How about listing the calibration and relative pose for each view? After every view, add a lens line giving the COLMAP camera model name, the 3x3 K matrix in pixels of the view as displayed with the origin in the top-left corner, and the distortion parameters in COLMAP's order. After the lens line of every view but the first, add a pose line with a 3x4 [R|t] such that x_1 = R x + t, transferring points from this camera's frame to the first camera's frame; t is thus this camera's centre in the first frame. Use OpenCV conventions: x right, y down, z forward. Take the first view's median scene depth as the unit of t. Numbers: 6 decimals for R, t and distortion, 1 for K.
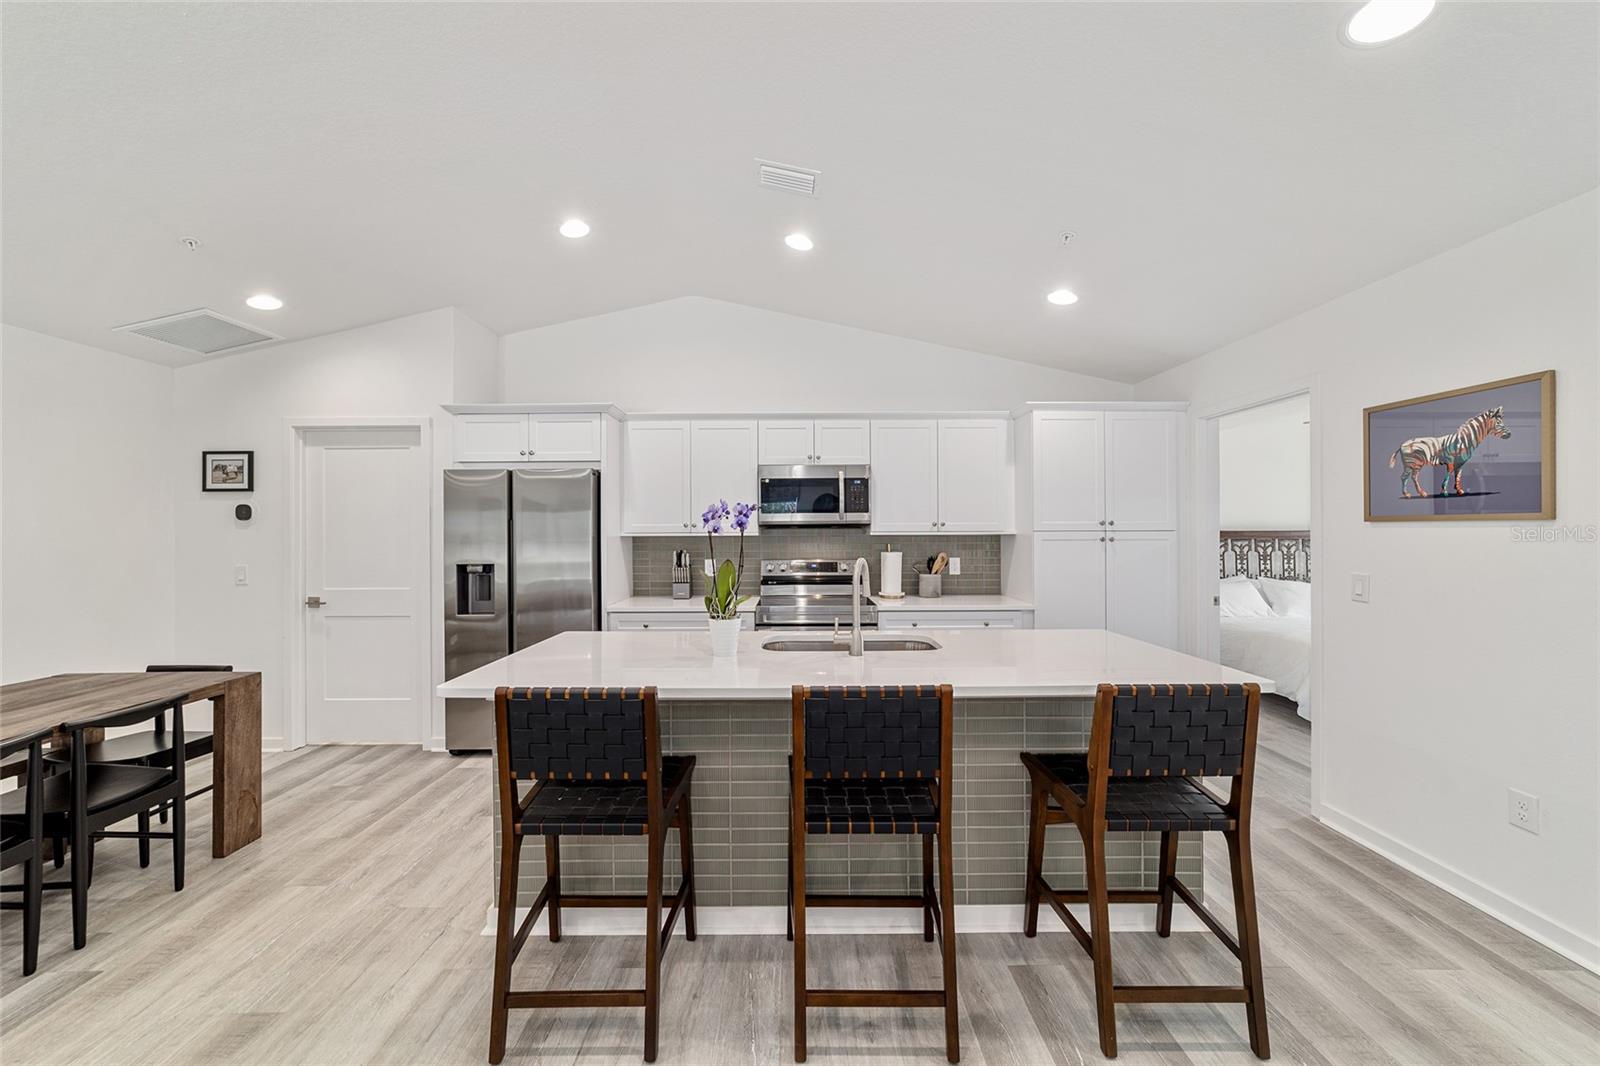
lens RADIAL K [[612.7, 0, 798.4], [0, 612.7, 528.6], [0, 0, 1]] dist [-0.012129, 0.005343]
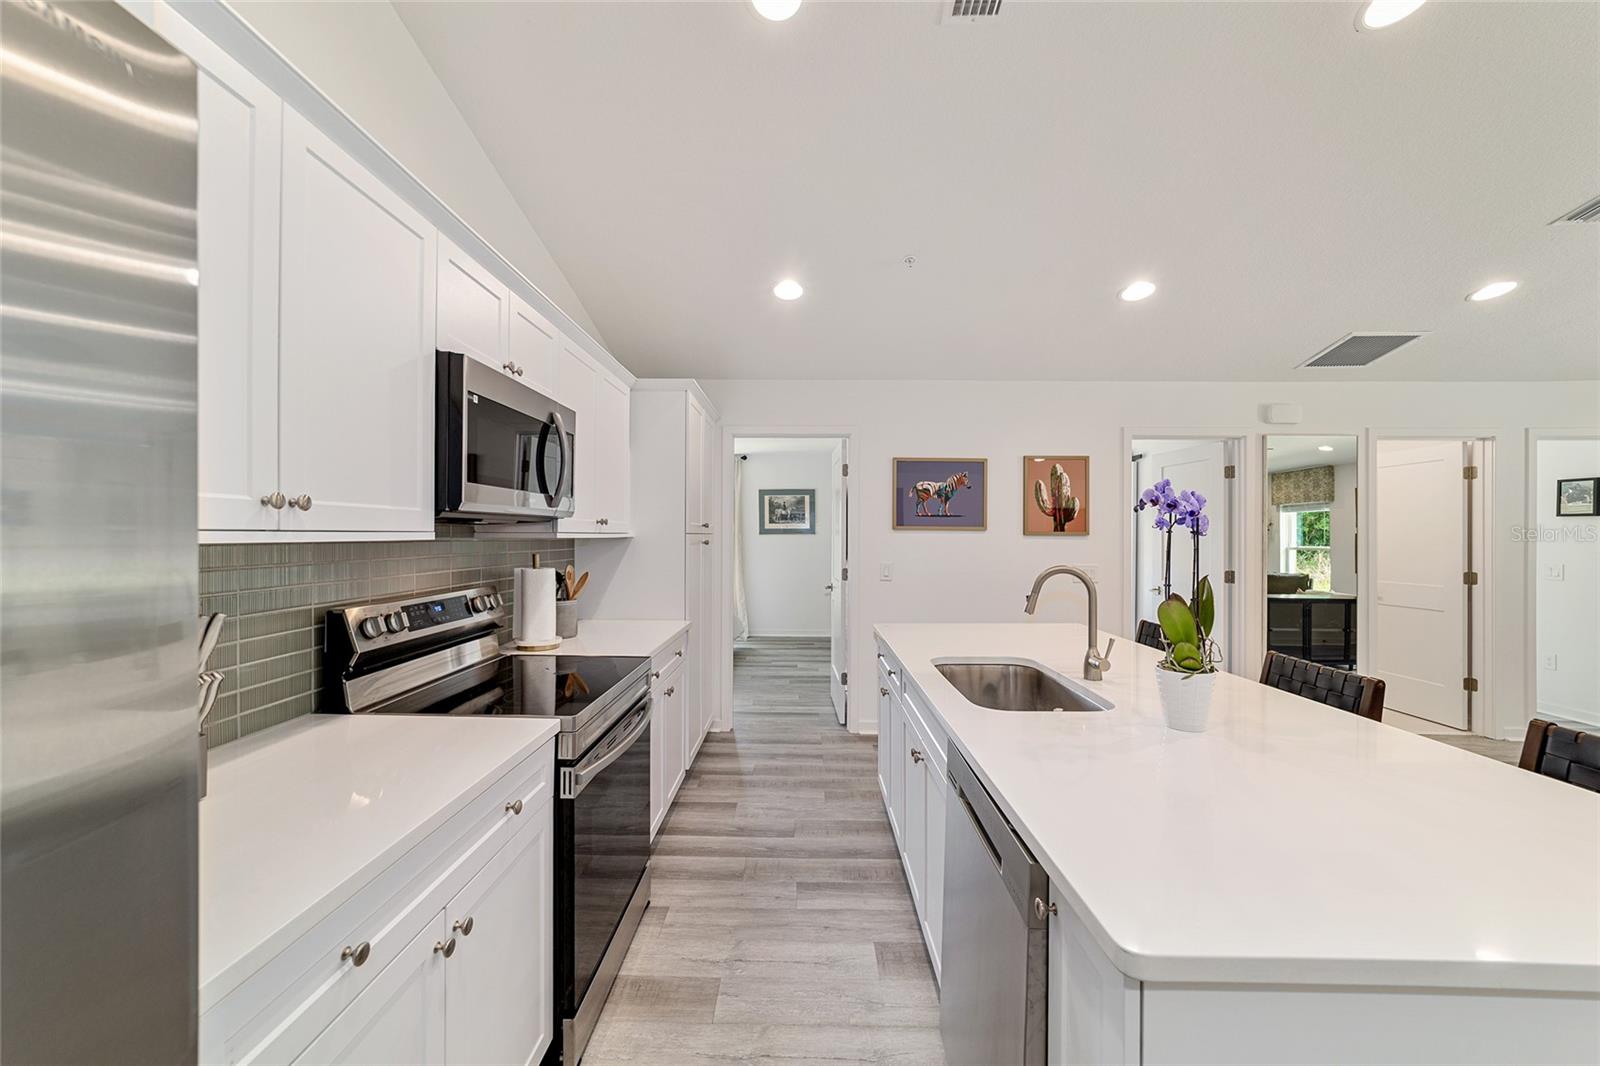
lens RADIAL K [[612.7, 0, 792.7], [0, 612.7, 536.4], [0, 0, 1]] dist [-0.012129, 0.005343]
pose [[0.025707, 0.001602, 0.999668, -0.444078], [-0.009261, 0.999956, -0.001364, 0.007844], [-0.999627, -0.009223, 0.025720, 0.813698]]
